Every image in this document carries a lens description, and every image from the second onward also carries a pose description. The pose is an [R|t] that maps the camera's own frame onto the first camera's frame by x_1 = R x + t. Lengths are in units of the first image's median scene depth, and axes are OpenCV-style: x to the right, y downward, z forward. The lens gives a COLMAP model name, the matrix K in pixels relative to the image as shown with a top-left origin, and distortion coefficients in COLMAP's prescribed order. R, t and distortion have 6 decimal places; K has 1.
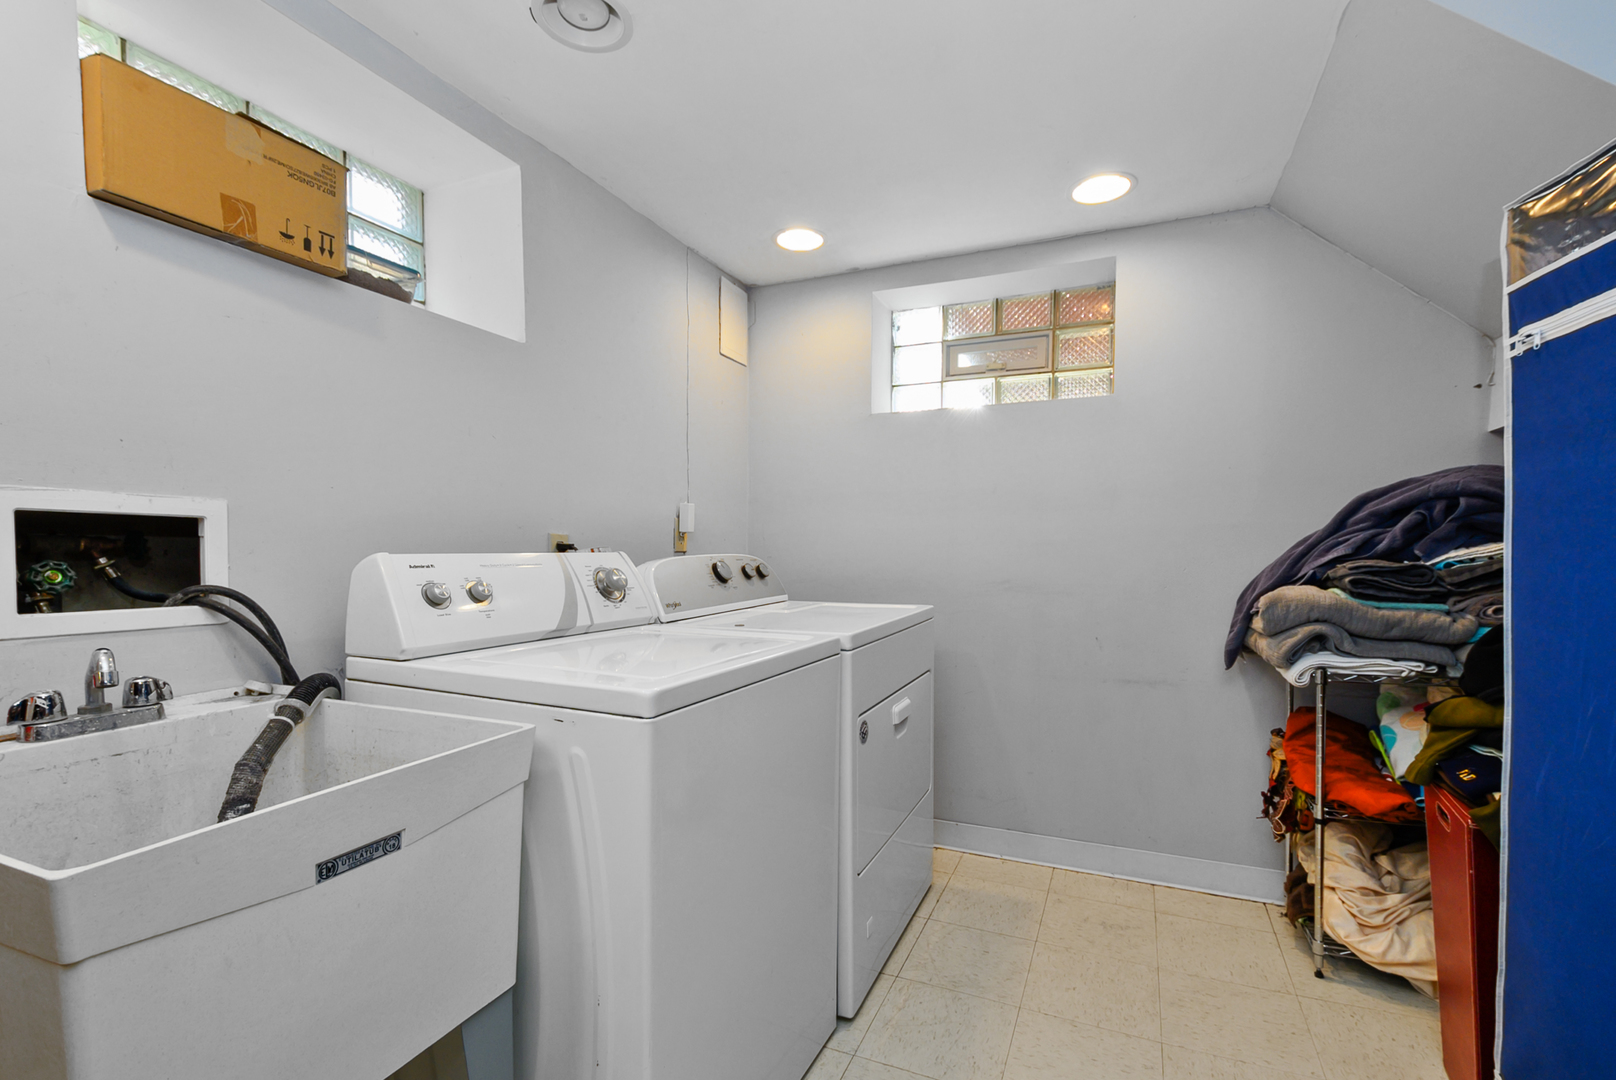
lens RADIAL K [[708.1, 0, 818.5], [0, 708.1, 549.1], [0, 0, 1]] dist [0.001548, -0.000806]
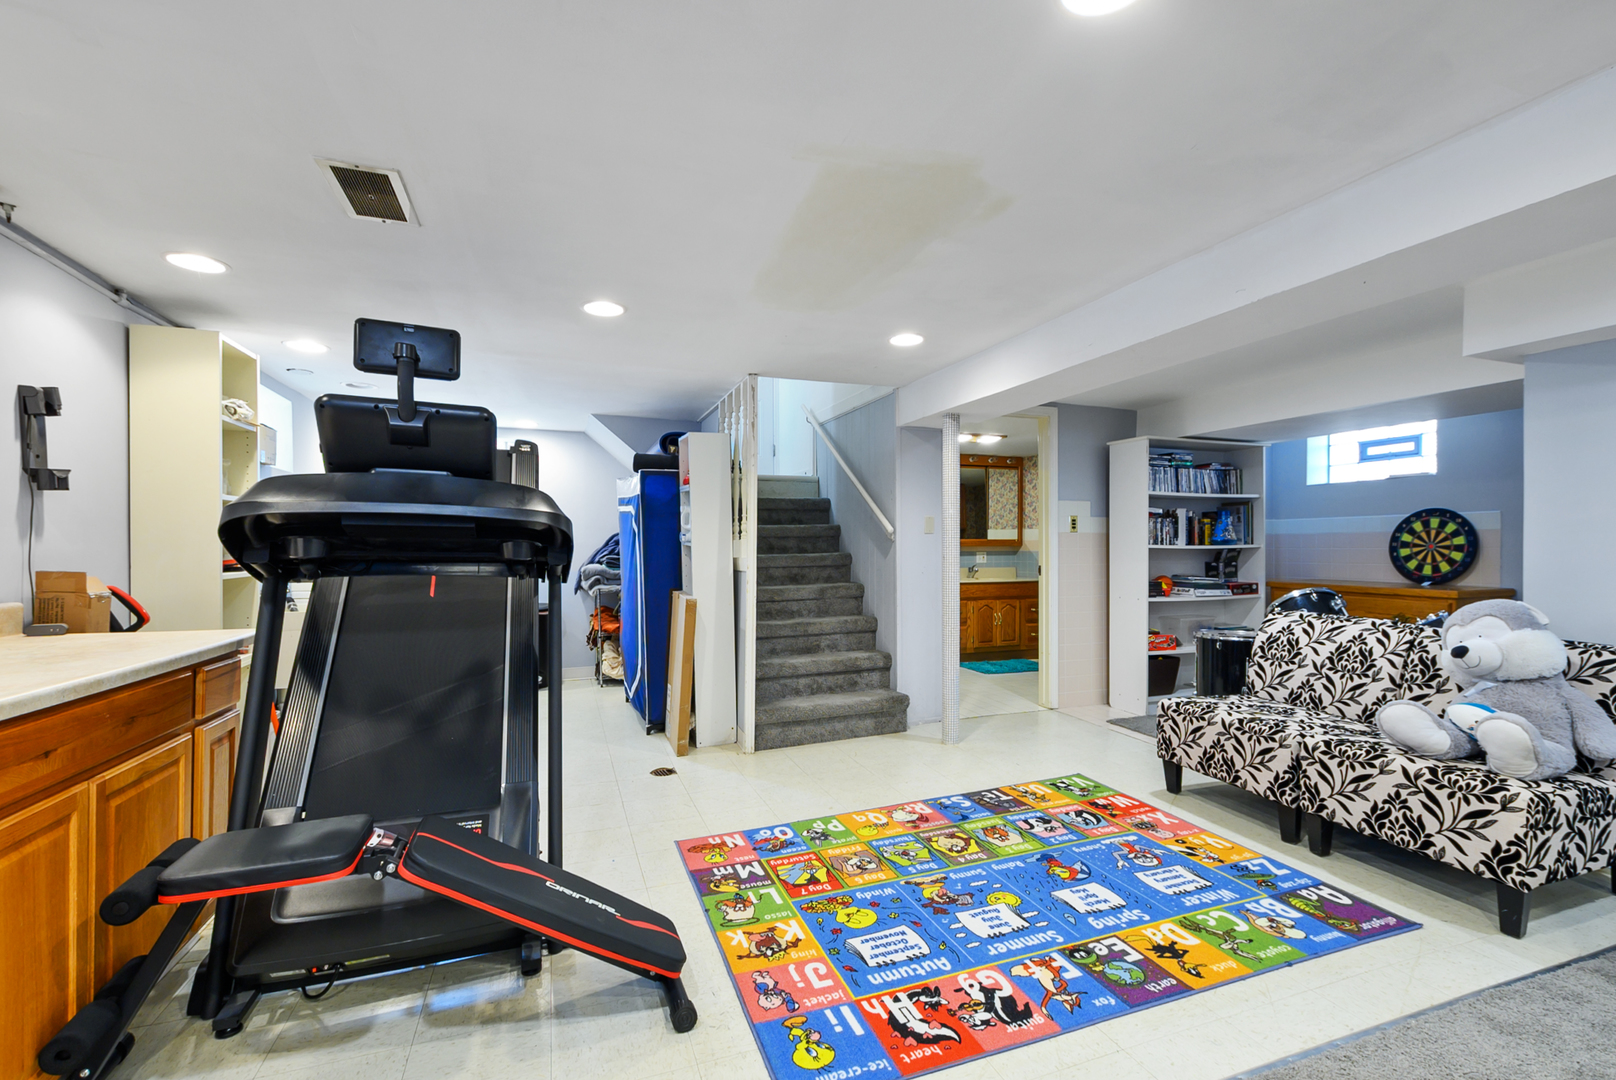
lens RADIAL K [[708.1, 0, 818.5], [0, 708.1, 549.1], [0, 0, 1]] dist [0.001548, -0.000806]
pose [[0.711634, -0.009847, 0.702482, -0.816897], [0.015248, 0.999883, -0.001431, 0.004315], [-0.702385, 0.011730, 0.711700, -1.944122]]
